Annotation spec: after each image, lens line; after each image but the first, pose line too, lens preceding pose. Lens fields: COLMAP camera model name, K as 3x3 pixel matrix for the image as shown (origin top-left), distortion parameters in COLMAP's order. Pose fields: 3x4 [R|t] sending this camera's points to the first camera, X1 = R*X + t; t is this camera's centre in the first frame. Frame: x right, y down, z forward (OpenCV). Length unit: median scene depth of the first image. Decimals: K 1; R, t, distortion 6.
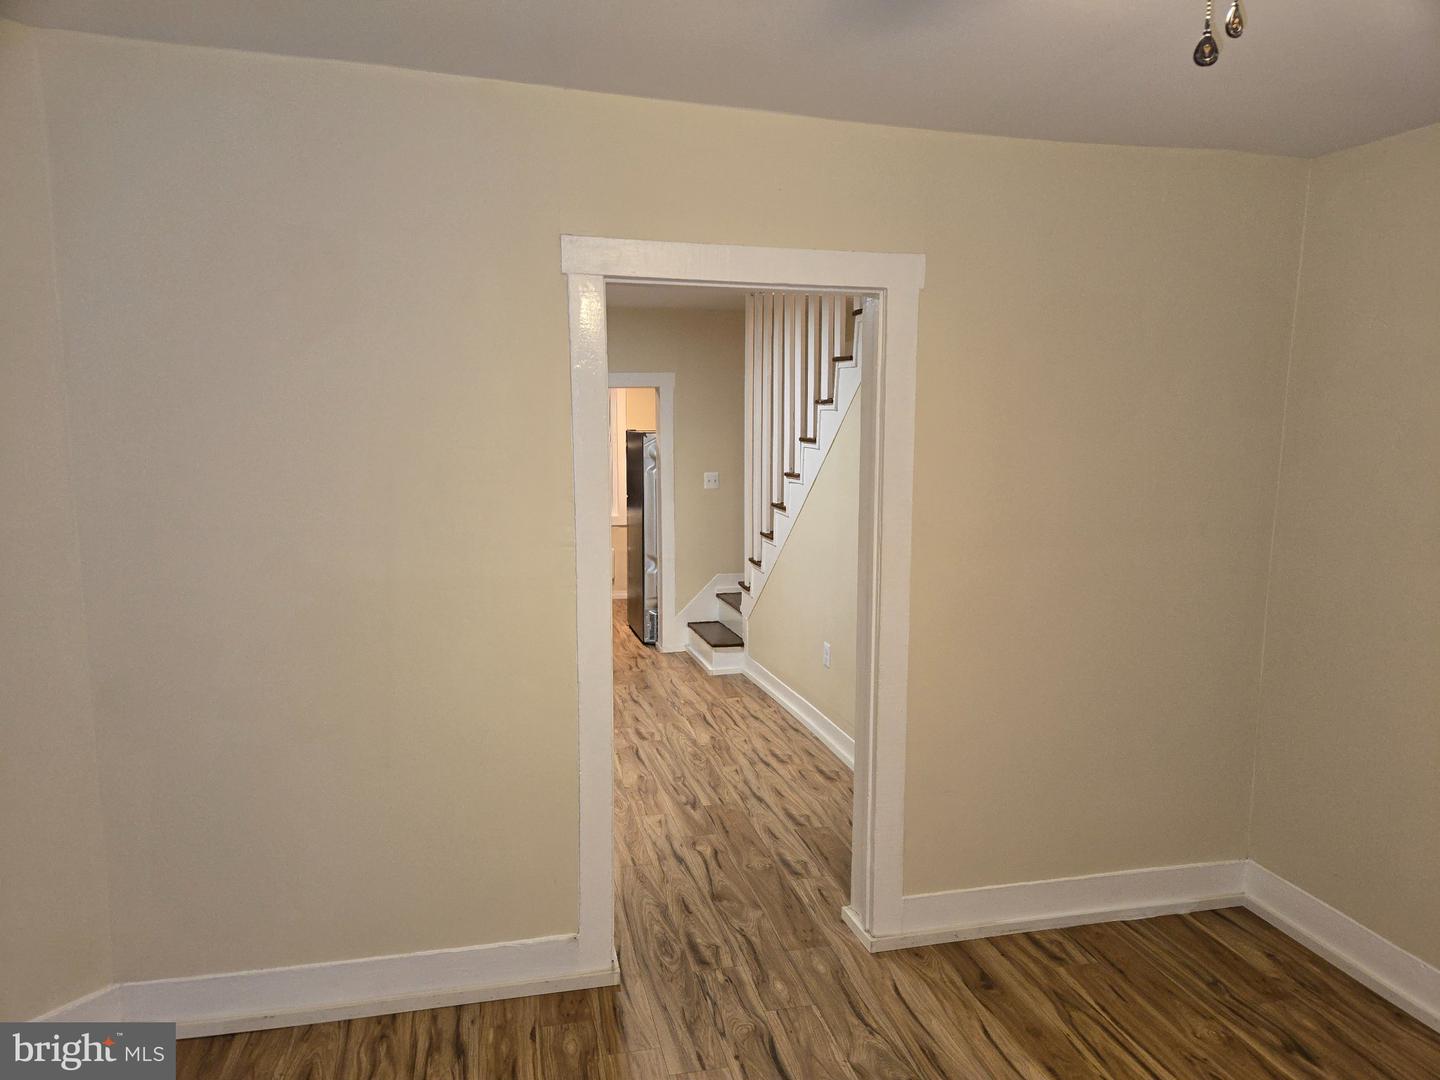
lens RADIAL K [[957.5, 0, 713.4], [0, 957.5, 543.9], [0, 0, 1]] dist [0.073039, -0.078567]
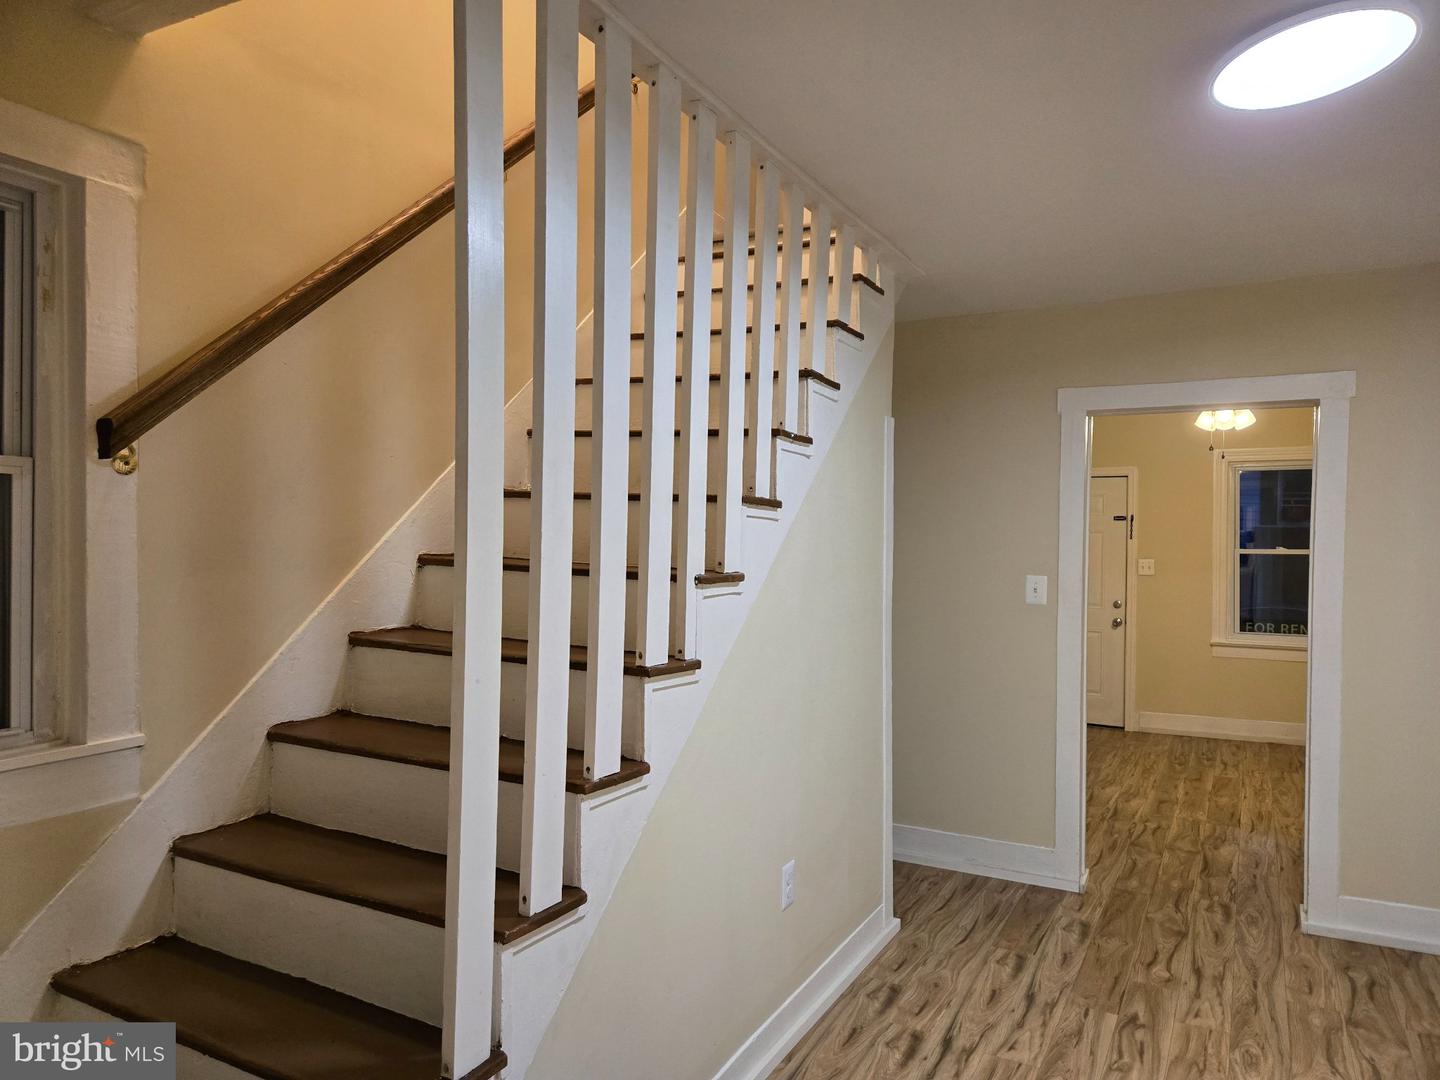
lens RADIAL K [[957.5, 0, 713.4], [0, 957.5, 543.9], [0, 0, 1]] dist [0.073039, -0.078567]
pose [[-0.741615, -0.018339, 0.670575, -0.276031], [0.065017, 0.992955, 0.099060, -0.173651], [-0.667668, 0.117063, -0.735198, 1.754014]]
